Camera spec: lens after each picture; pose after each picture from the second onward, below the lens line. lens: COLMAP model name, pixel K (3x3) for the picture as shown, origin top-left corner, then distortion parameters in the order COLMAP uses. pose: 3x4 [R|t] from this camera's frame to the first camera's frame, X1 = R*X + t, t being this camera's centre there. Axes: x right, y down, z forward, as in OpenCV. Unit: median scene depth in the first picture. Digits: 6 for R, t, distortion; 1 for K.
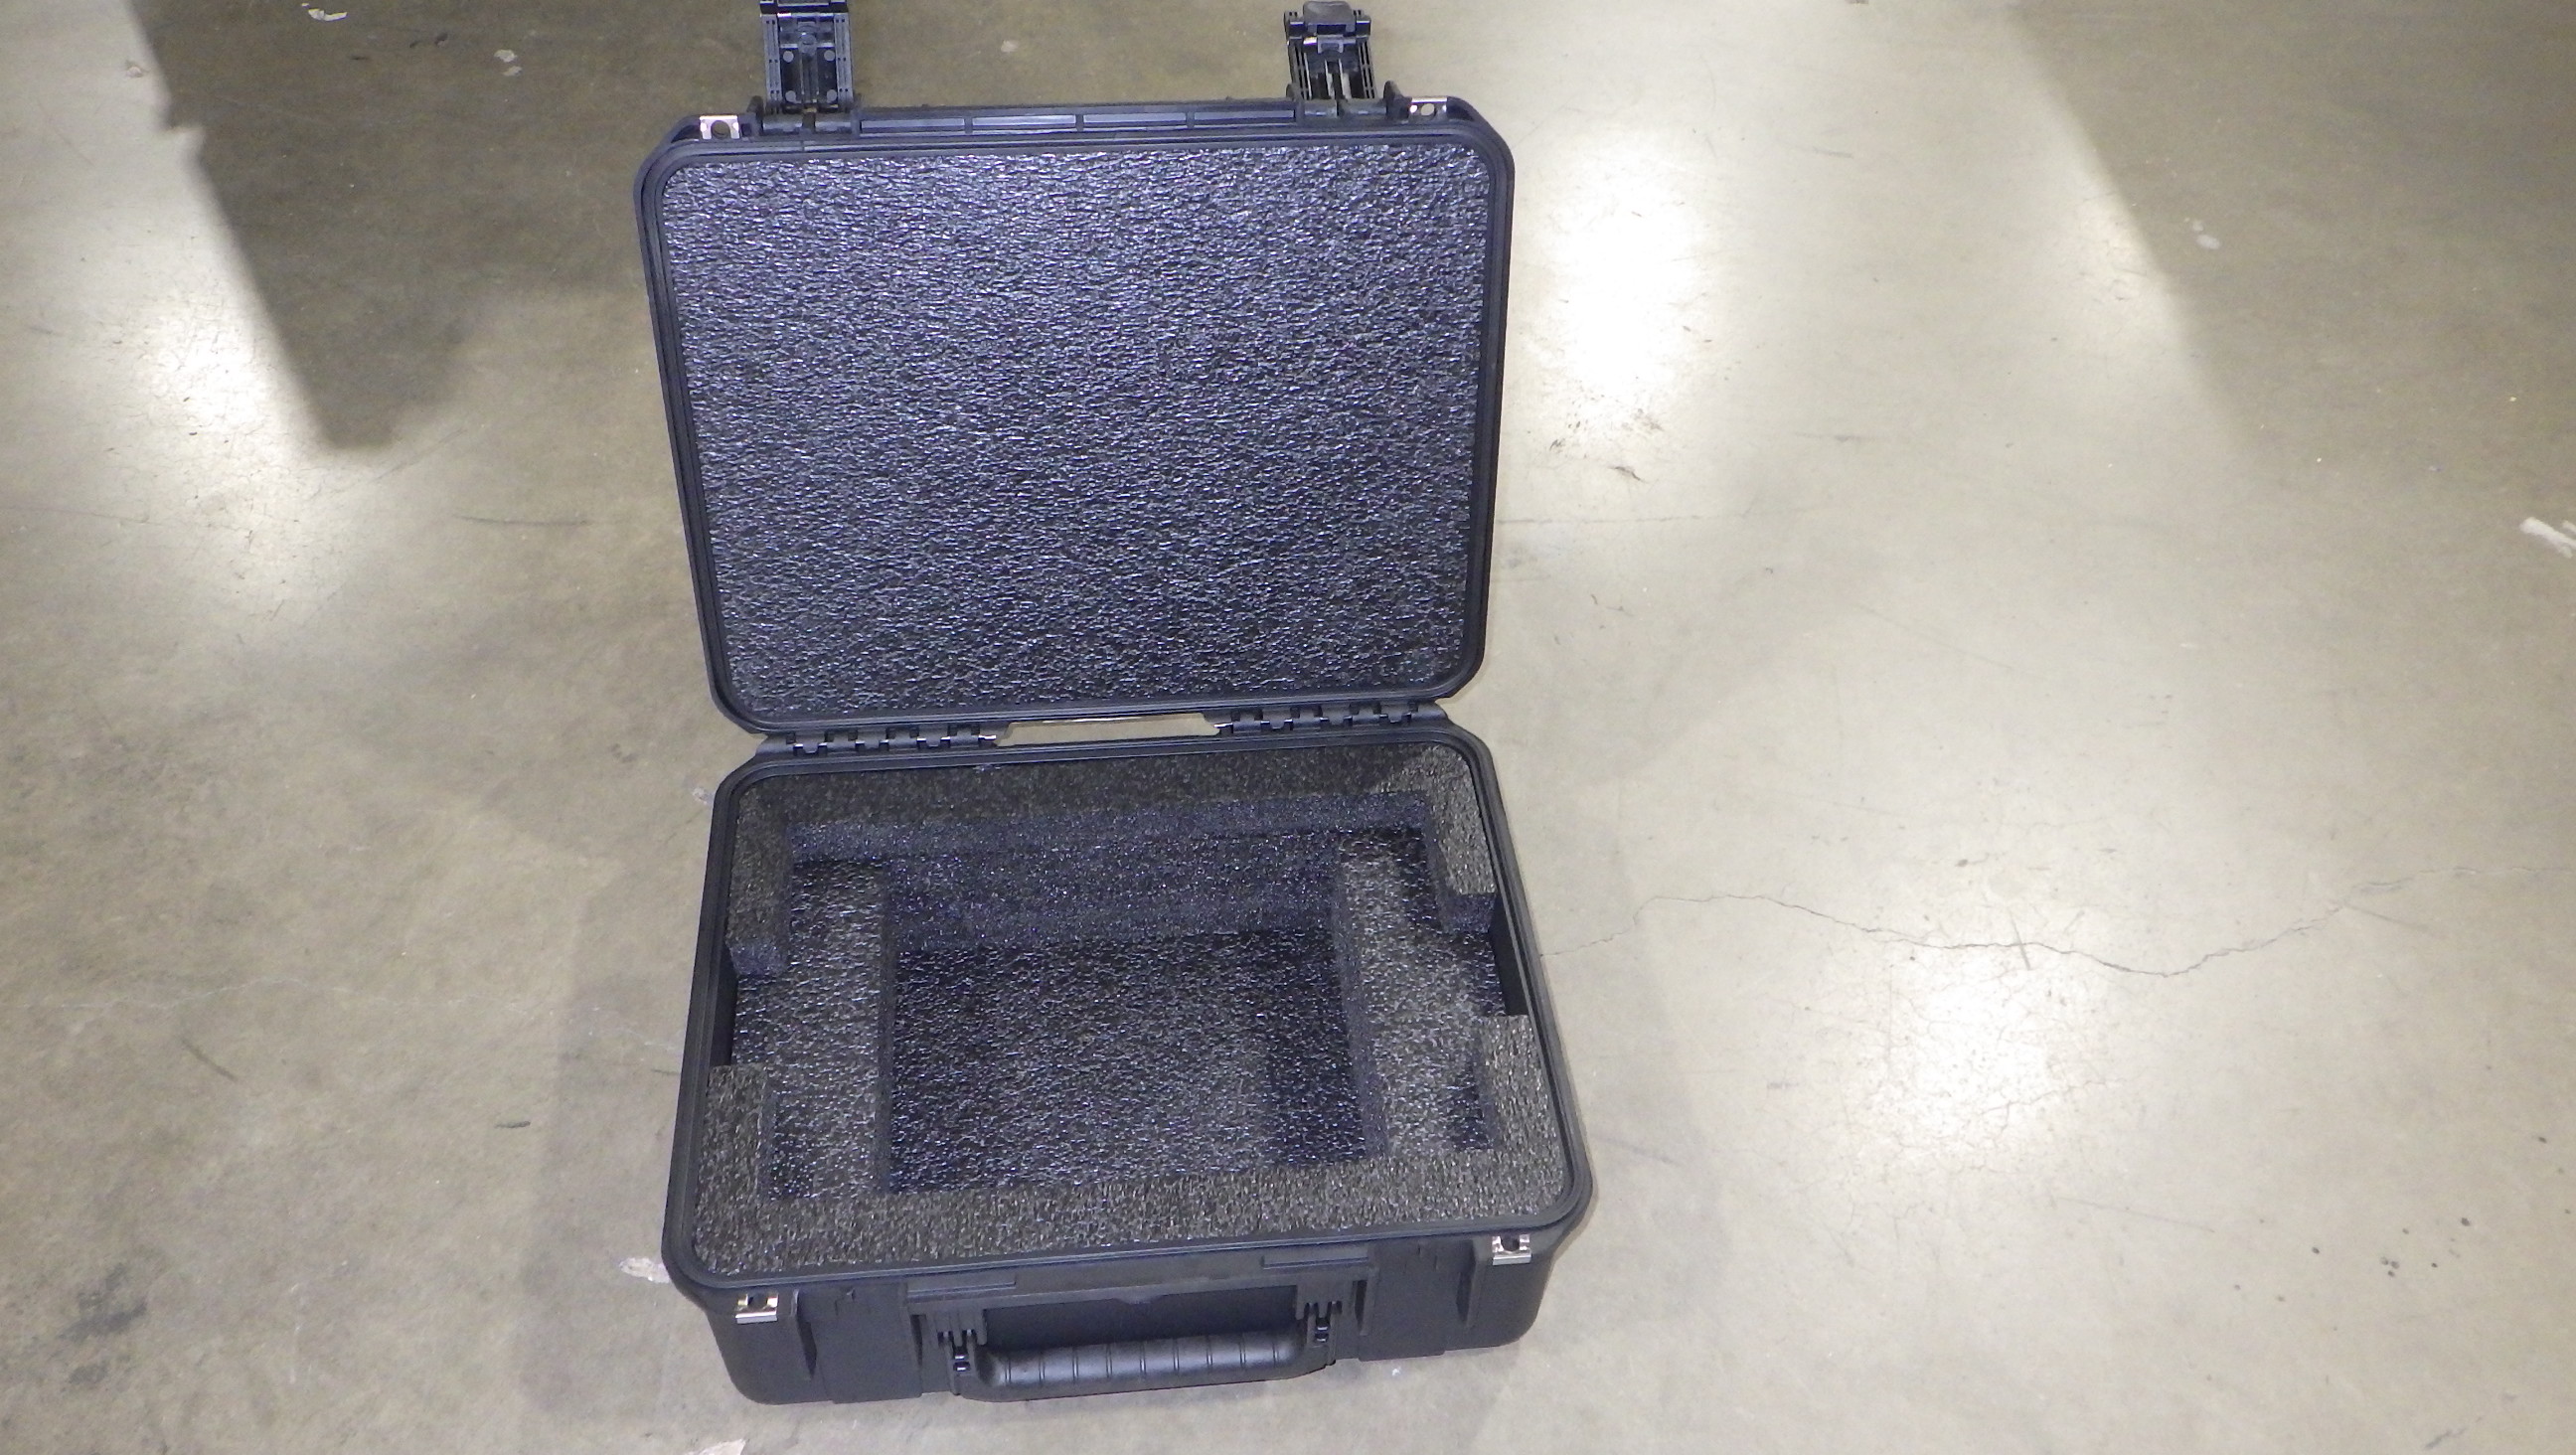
lens RADIAL K [[2171.7, 0, 1280.5], [0, 2171.7, 671.5], [0, 0, 1]] dist [-0.001747, 0.006895]
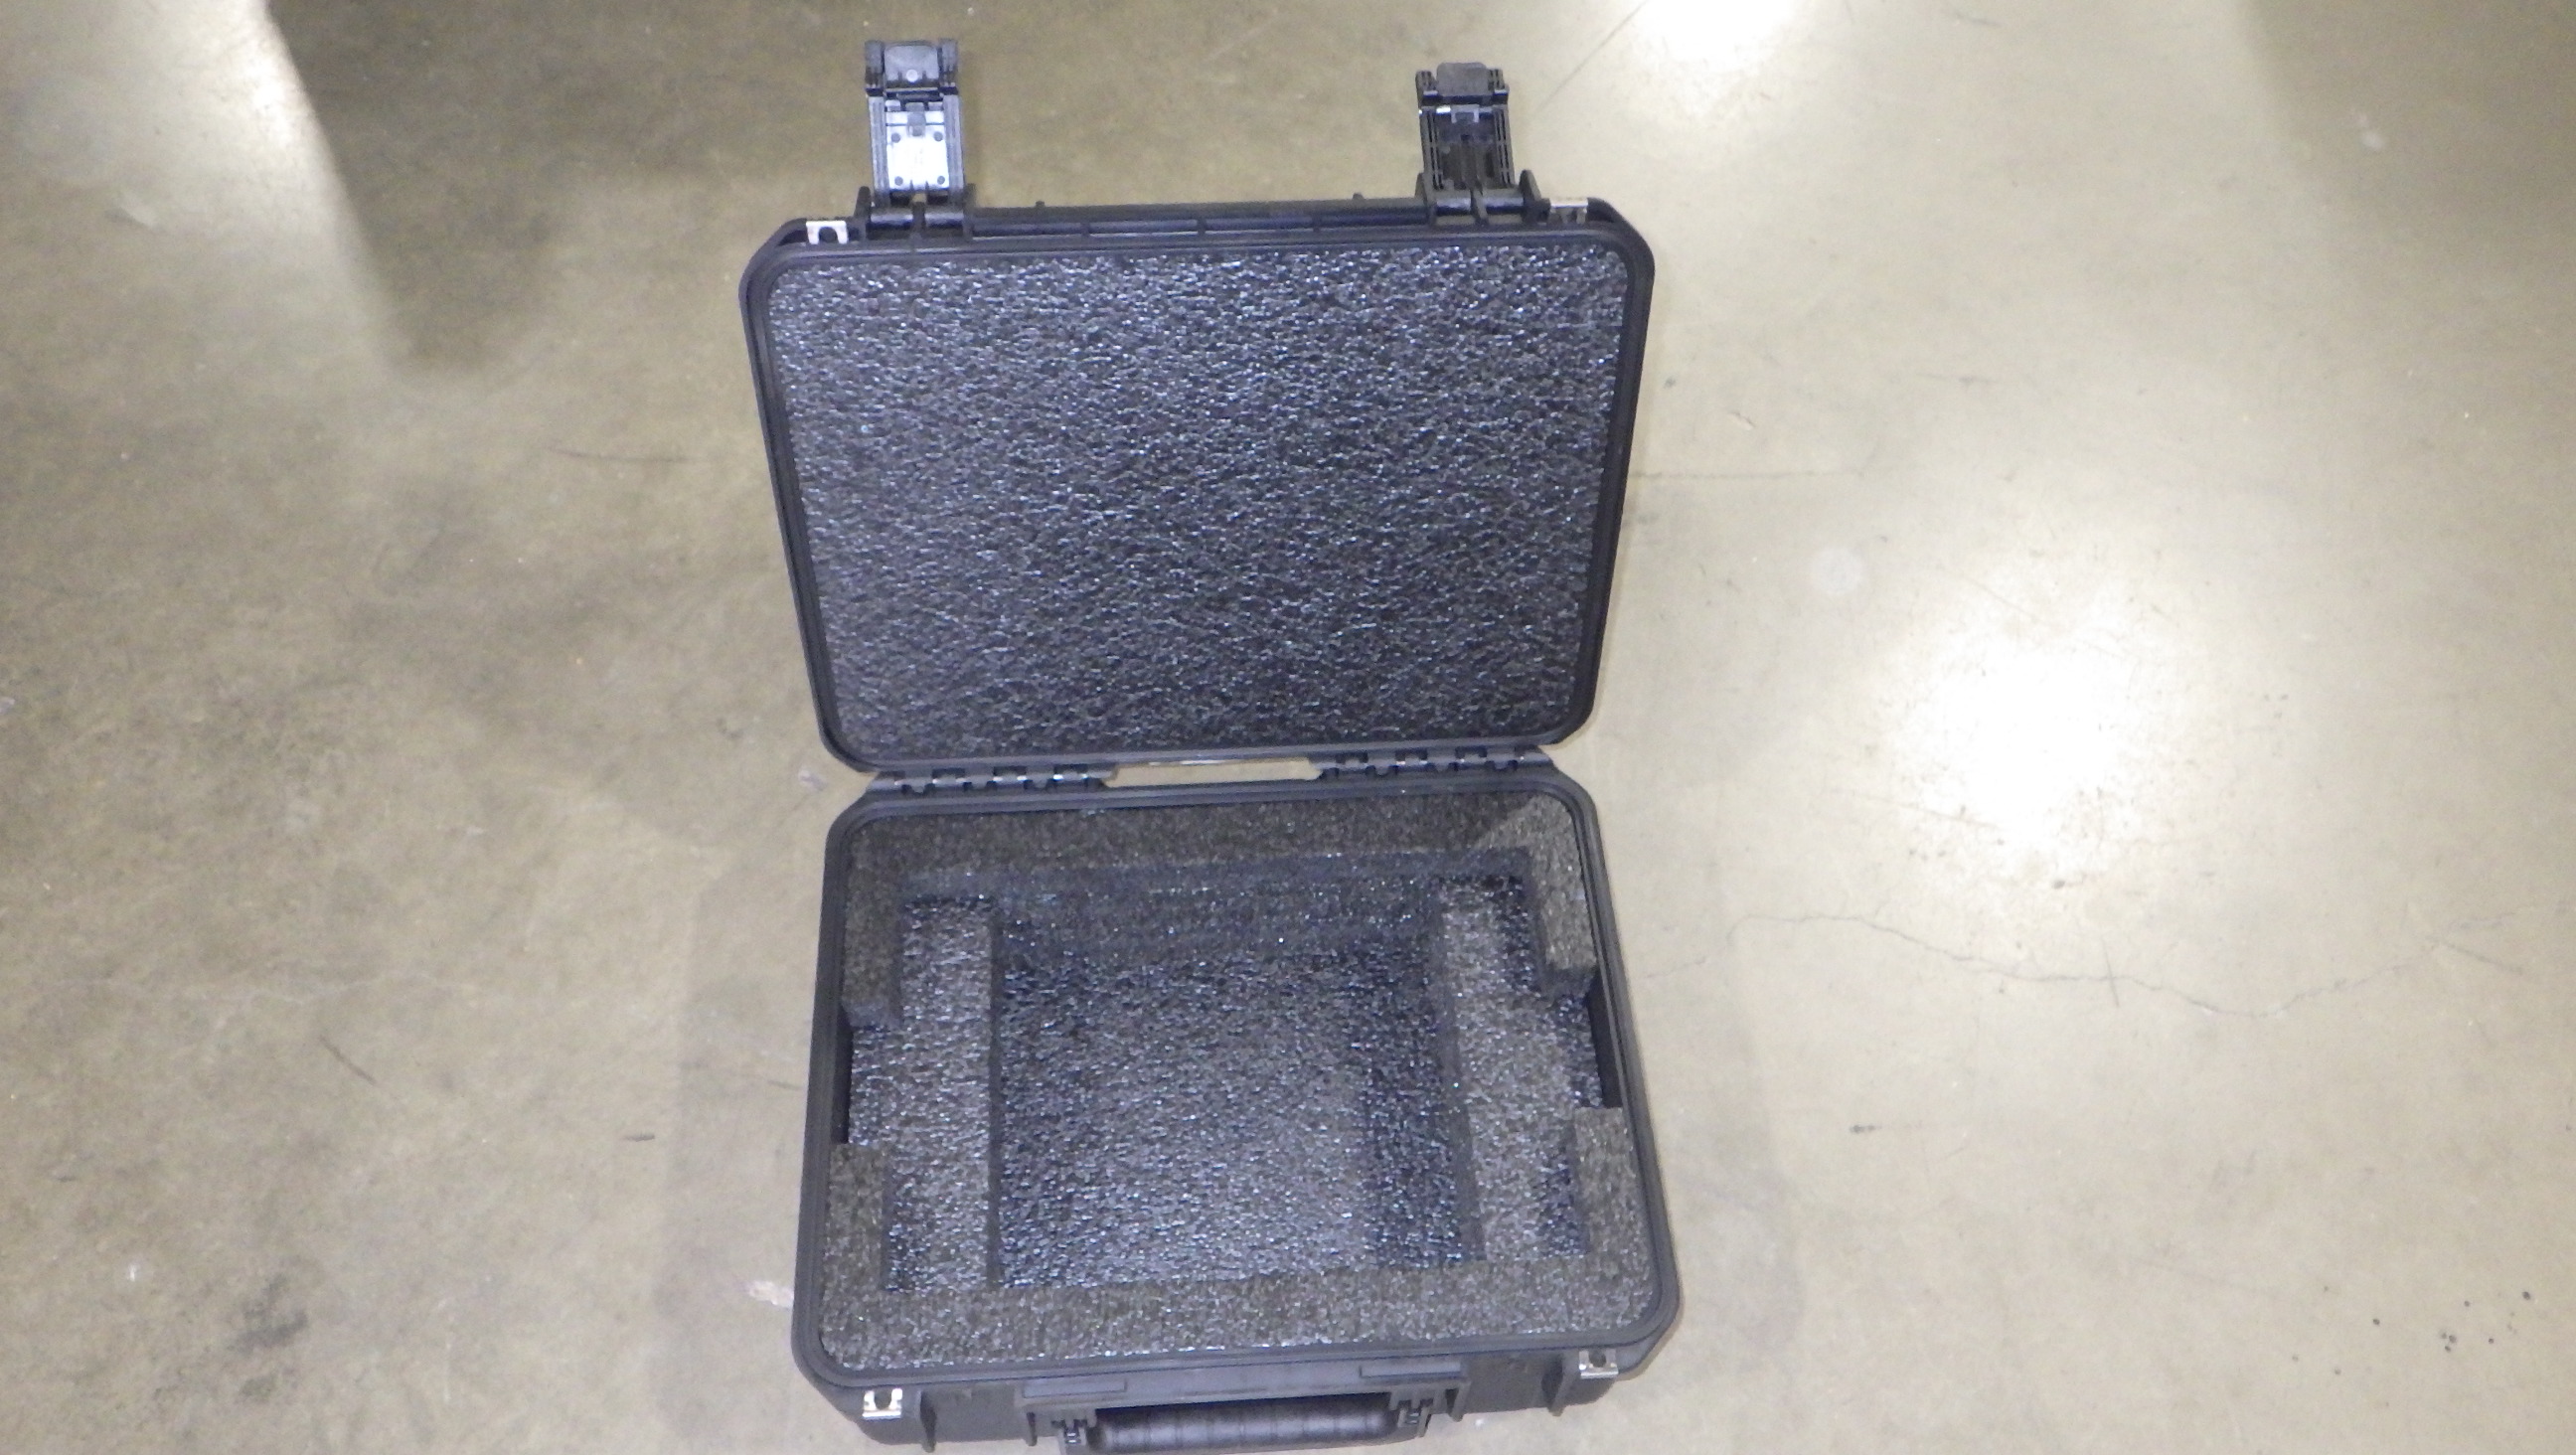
lens RADIAL K [[2171.7, 0, 1278.7], [0, 2171.7, 683.2], [0, 0, 1]] dist [-0.001747, 0.006895]
pose [[0.999184, 0.028534, -0.028597, -0.022309], [-0.022891, 0.983178, 0.181212, -0.200400], [0.033287, -0.180410, 0.983028, 0.023218]]
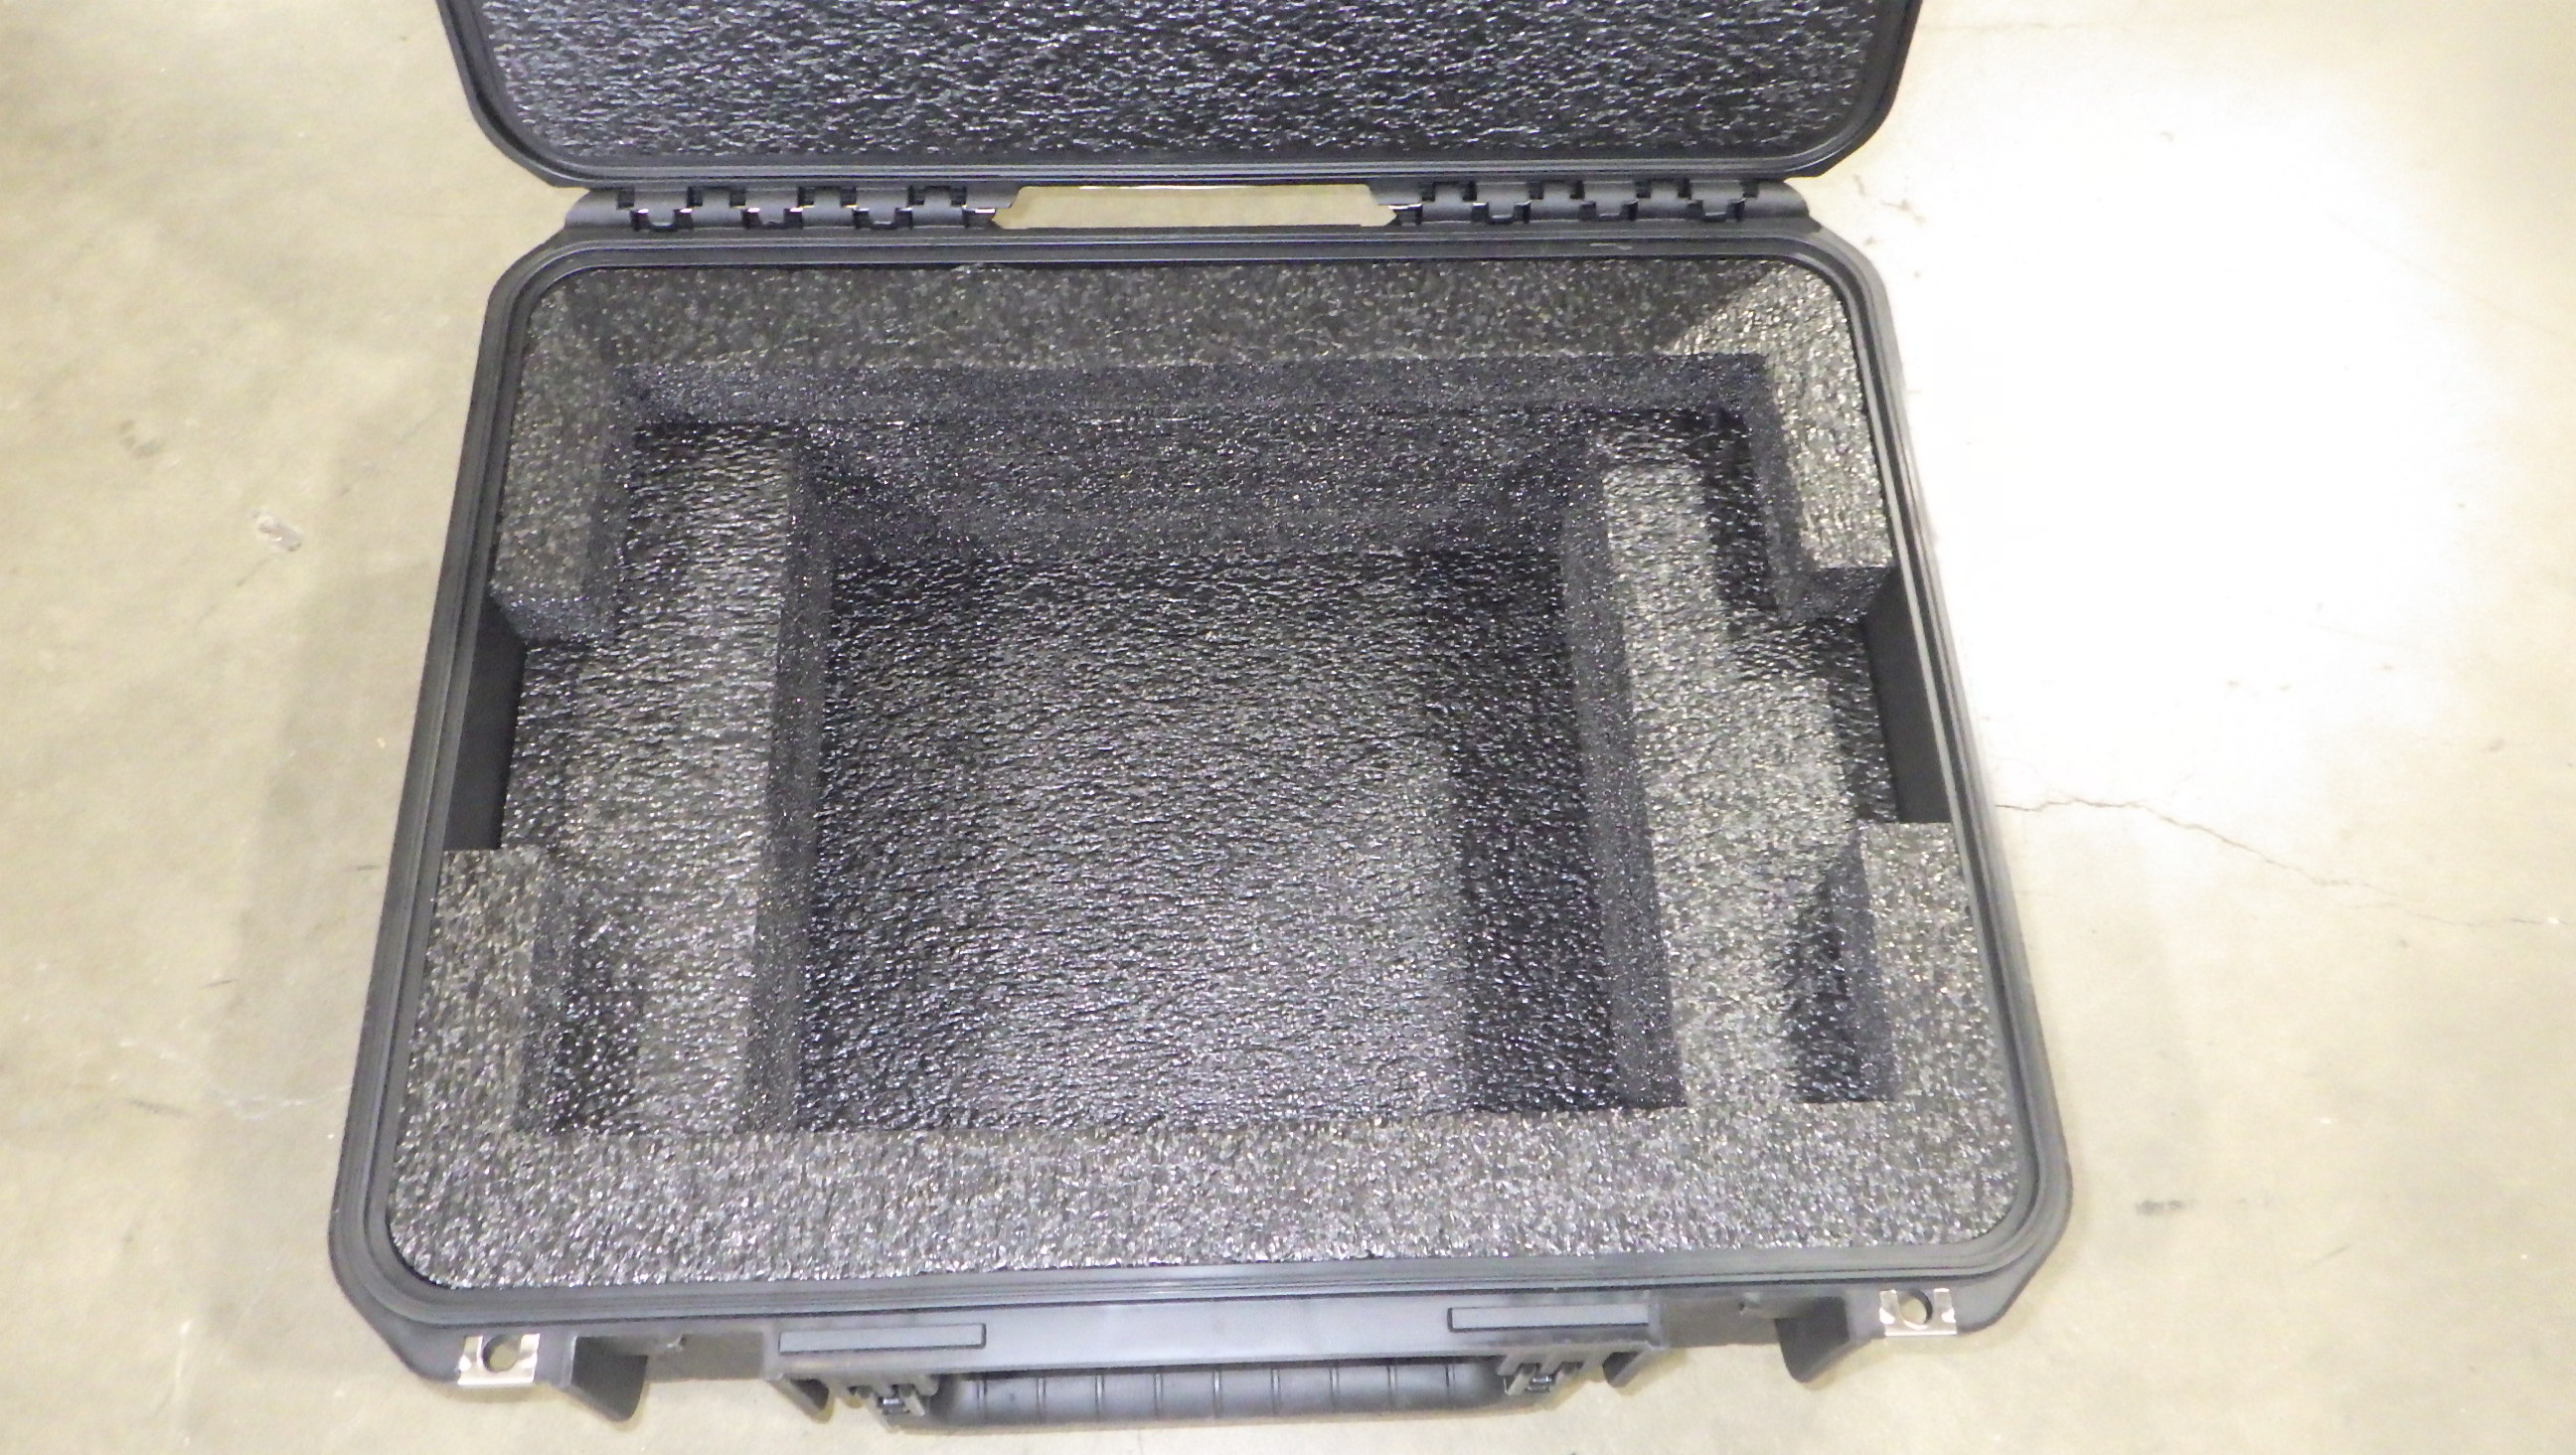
lens RADIAL K [[2171.7, 0, 1277.7], [0, 2171.7, 709.0], [0, 0, 1]] dist [-0.001747, 0.006895]
pose [[0.997785, 0.058860, -0.031000, -0.034840], [-0.045979, 0.946950, 0.318076, -0.029874], [0.048077, -0.315946, 0.947558, 0.445128]]
